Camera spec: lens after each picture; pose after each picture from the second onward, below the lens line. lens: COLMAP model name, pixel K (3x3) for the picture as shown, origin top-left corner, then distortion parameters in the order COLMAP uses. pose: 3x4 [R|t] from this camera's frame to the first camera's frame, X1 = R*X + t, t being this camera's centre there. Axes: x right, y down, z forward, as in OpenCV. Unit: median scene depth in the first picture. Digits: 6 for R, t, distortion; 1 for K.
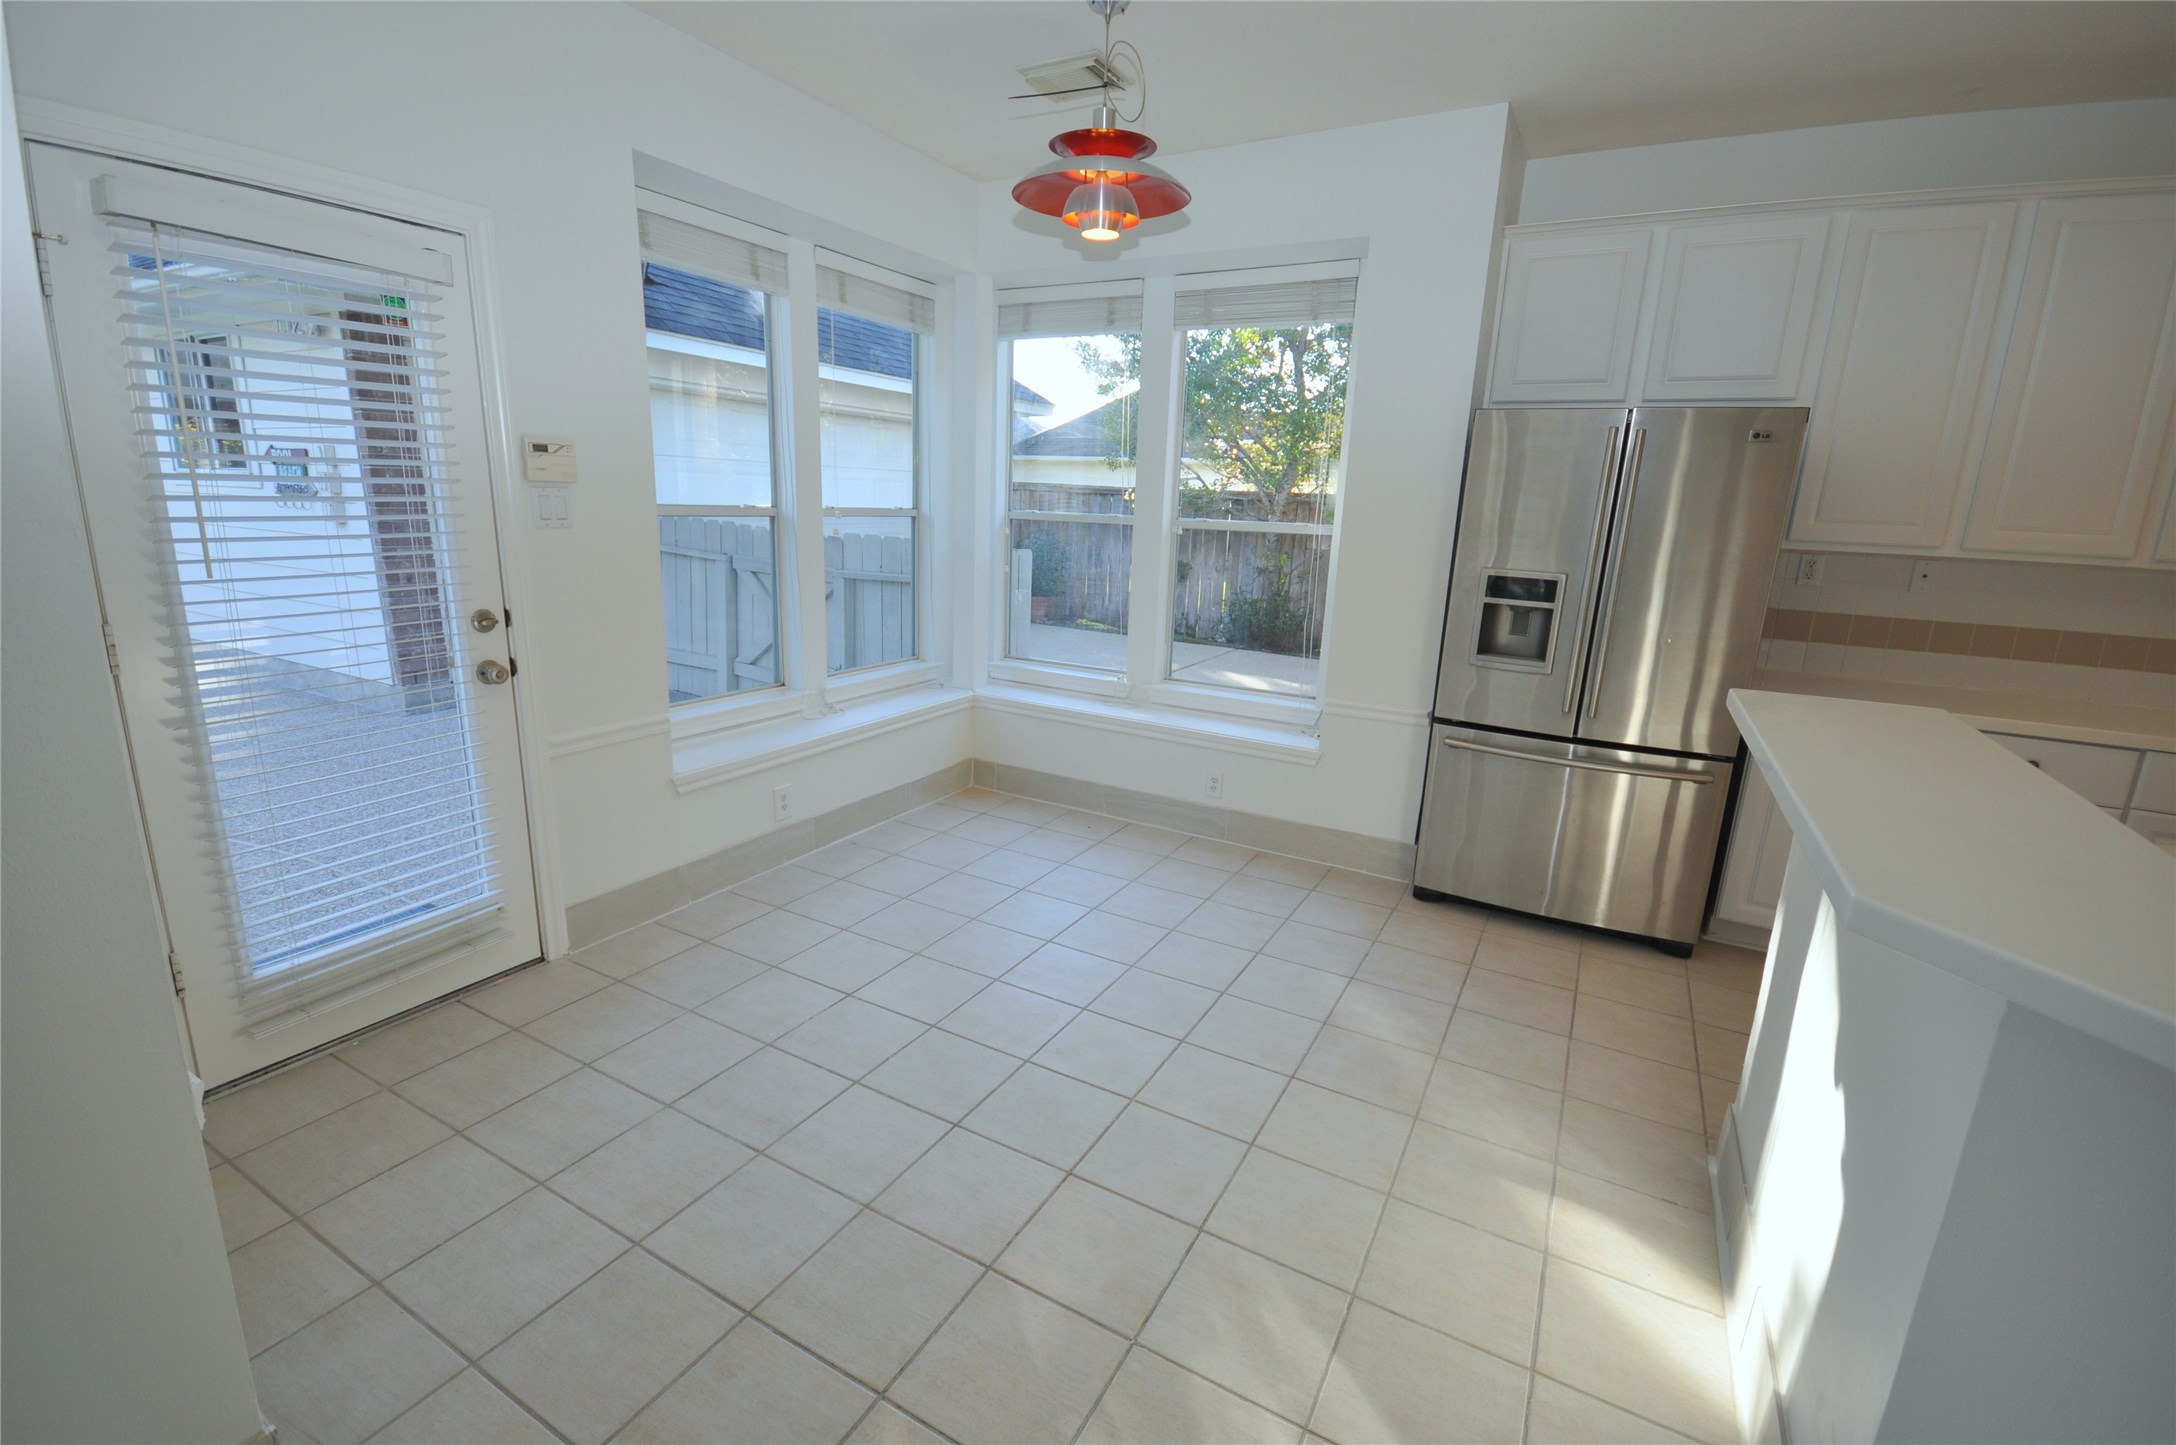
lens RADIAL K [[955.2, 0, 1082.6], [0, 955.2, 716.4], [0, 0, 1]] dist [0.000082, -0.000334]
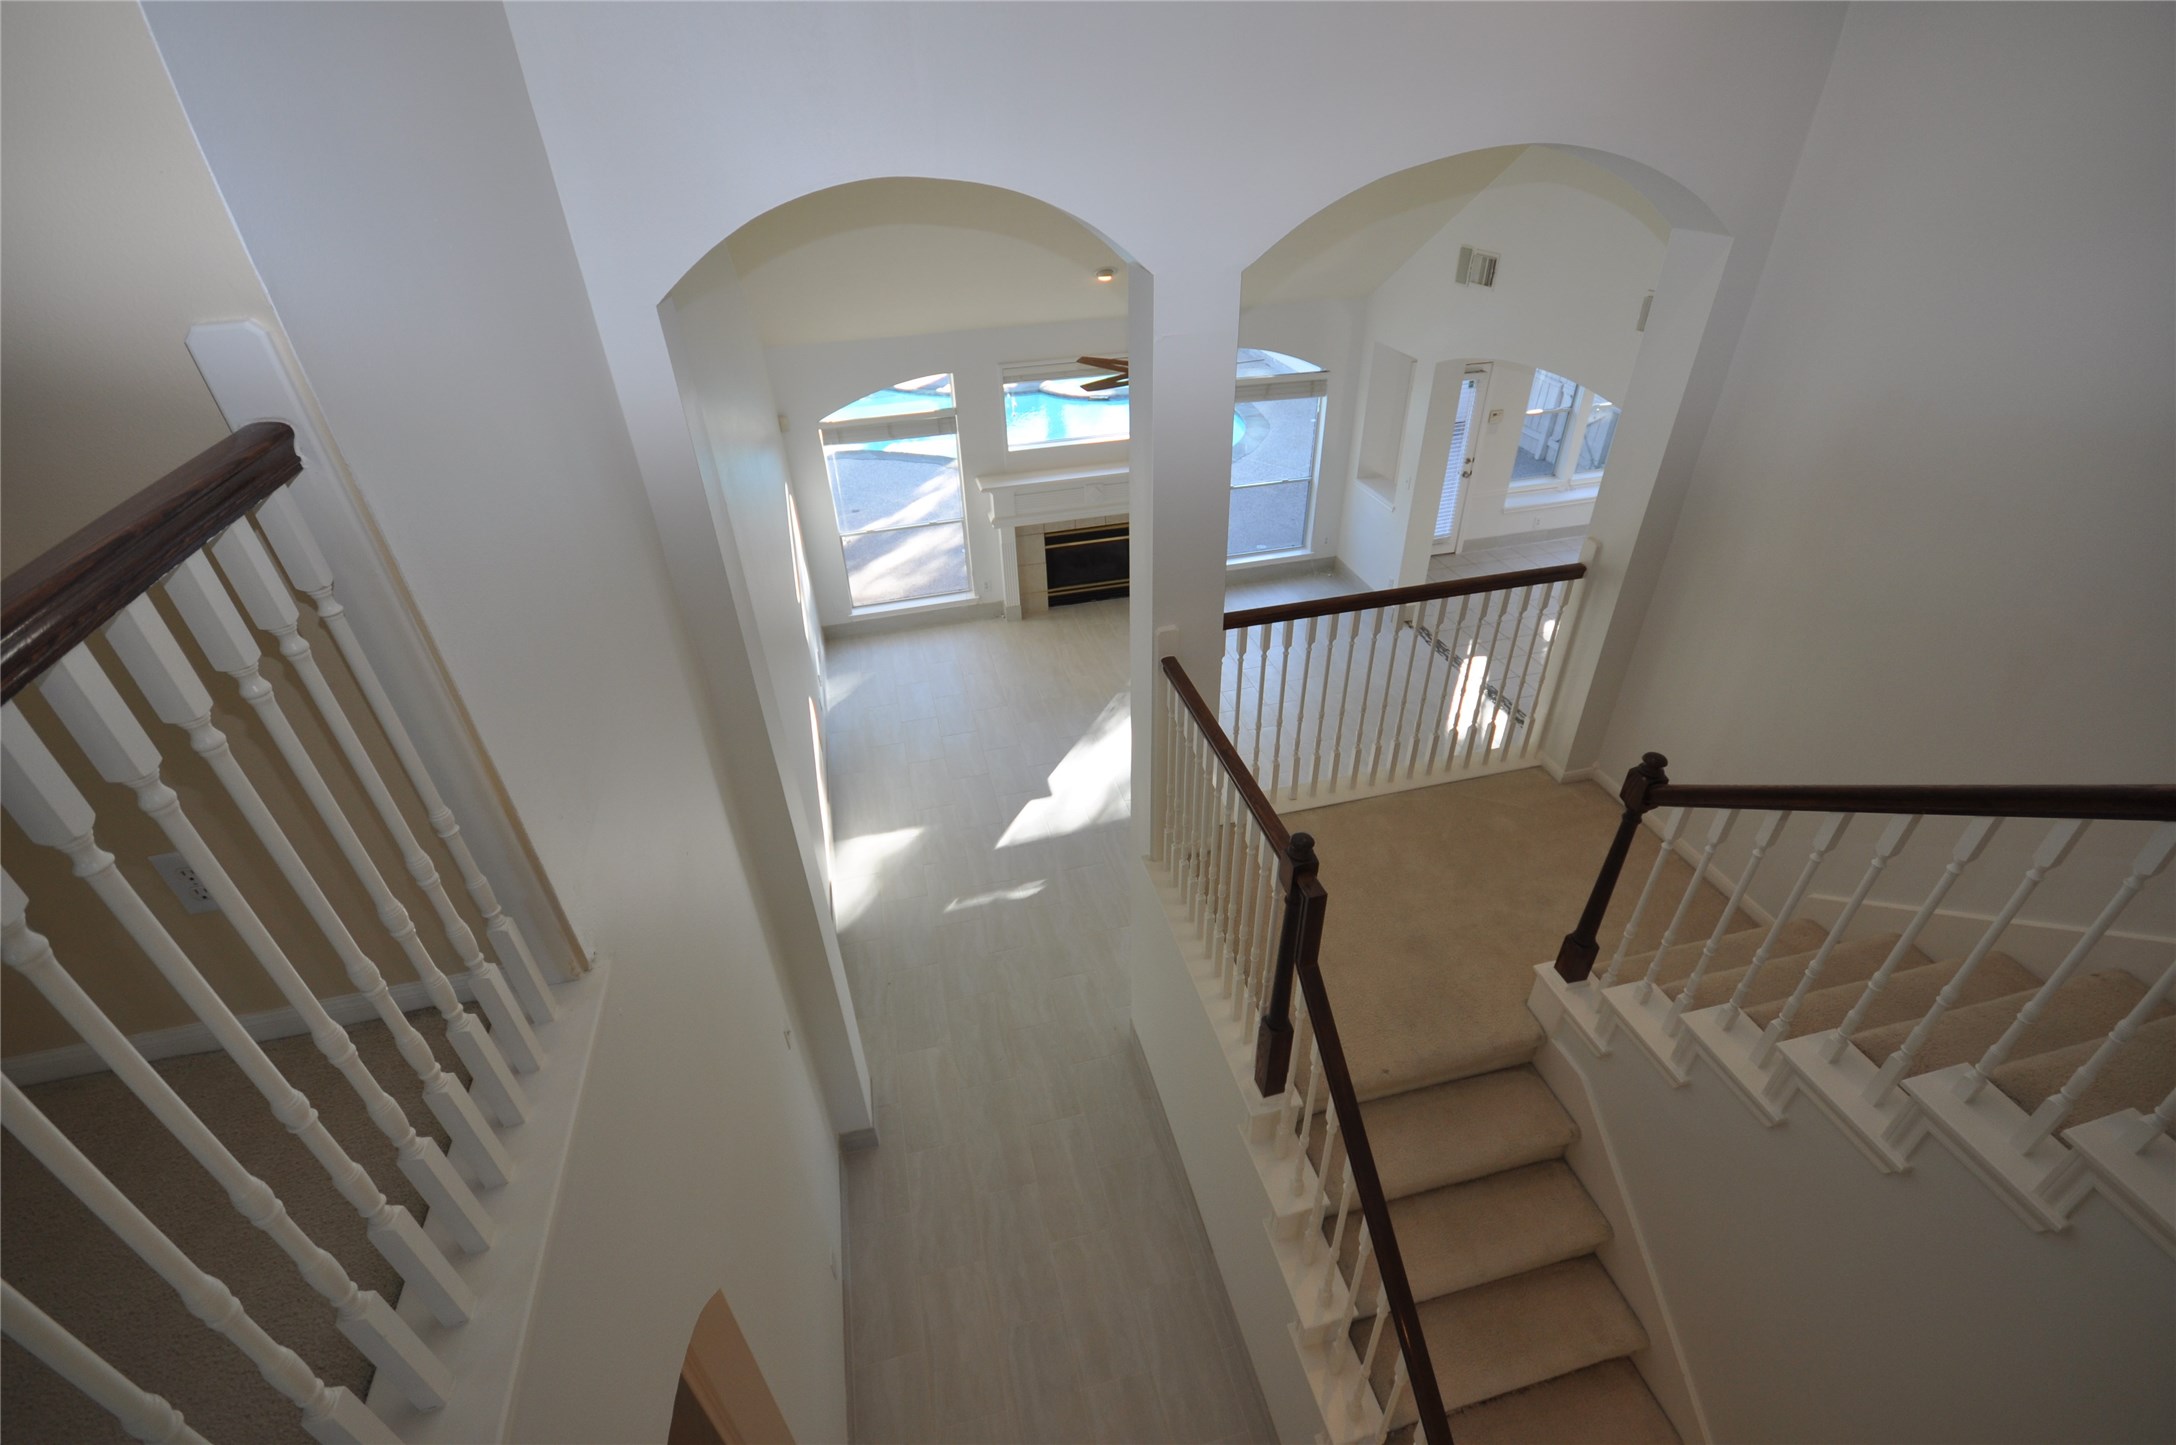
lens RADIAL K [[955.2, 0, 1082.6], [0, 955.2, 716.4], [0, 0, 1]] dist [0.000082, -0.000334]
pose [[0.683629, 0.353888, -0.638290, 0.708930], [-0.113402, 0.915459, 0.386102, -0.295493], [0.720965, -0.191567, 0.665966, -1.802784]]
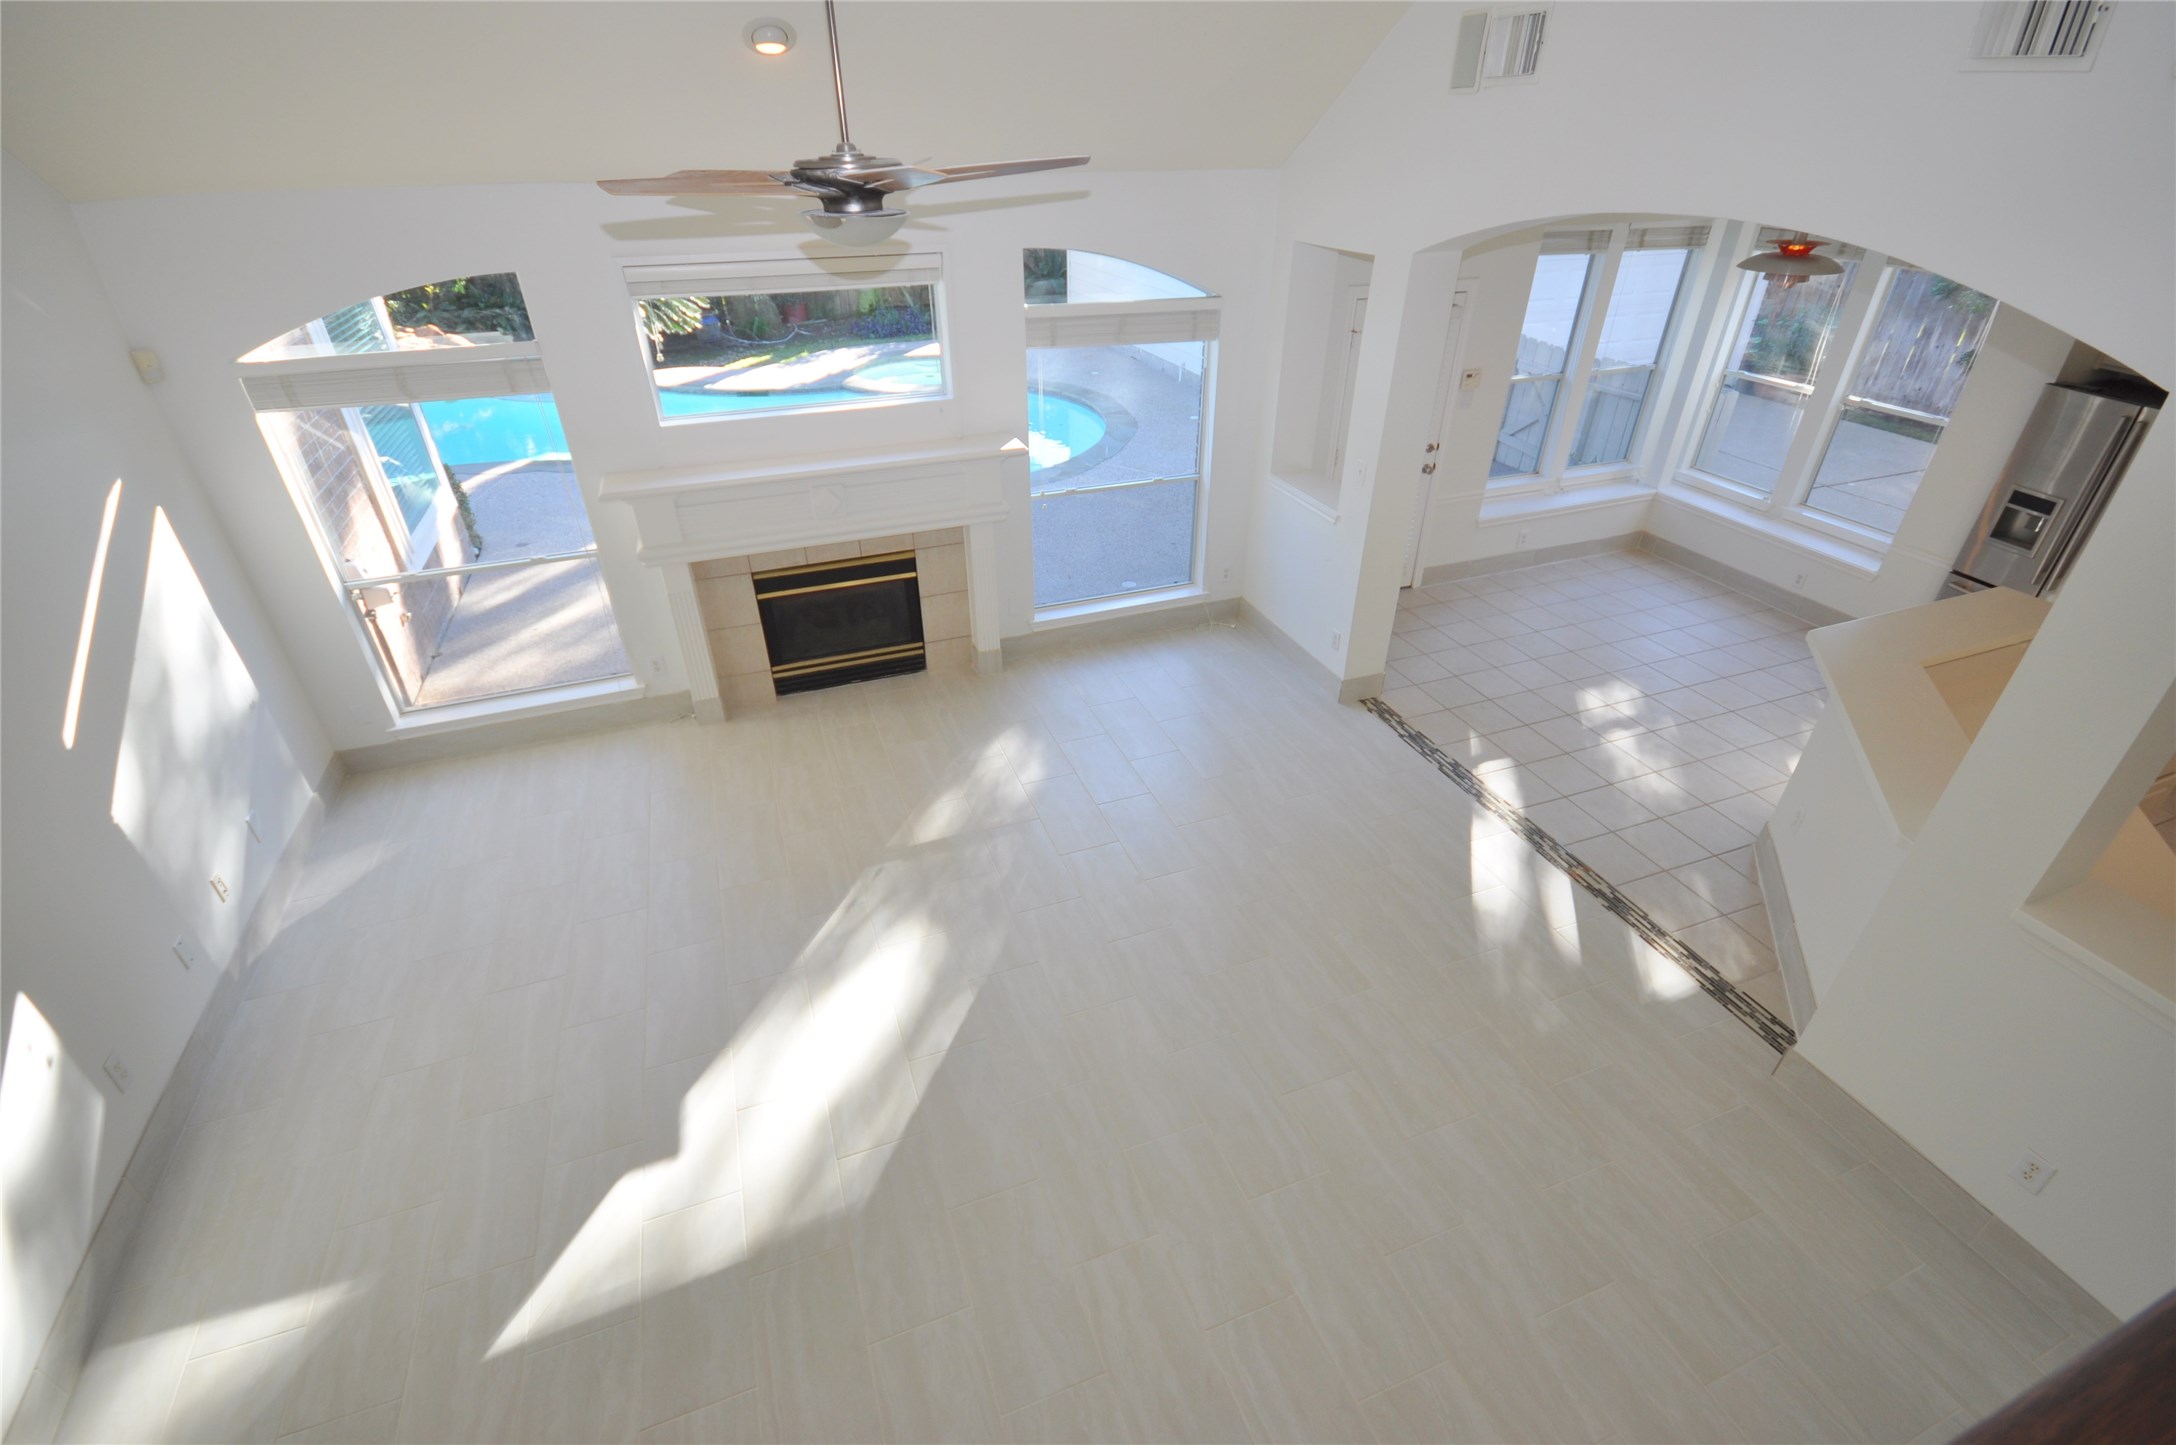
lens RADIAL K [[955.2, 0, 1082.6], [0, 955.2, 716.4], [0, 0, 1]] dist [0.000082, -0.000334]
pose [[0.766023, 0.302974, -0.566934, 0.195456], [-0.115115, 0.932358, 0.342720, -0.126216], [0.632421, -0.197269, 0.749085, -1.009974]]
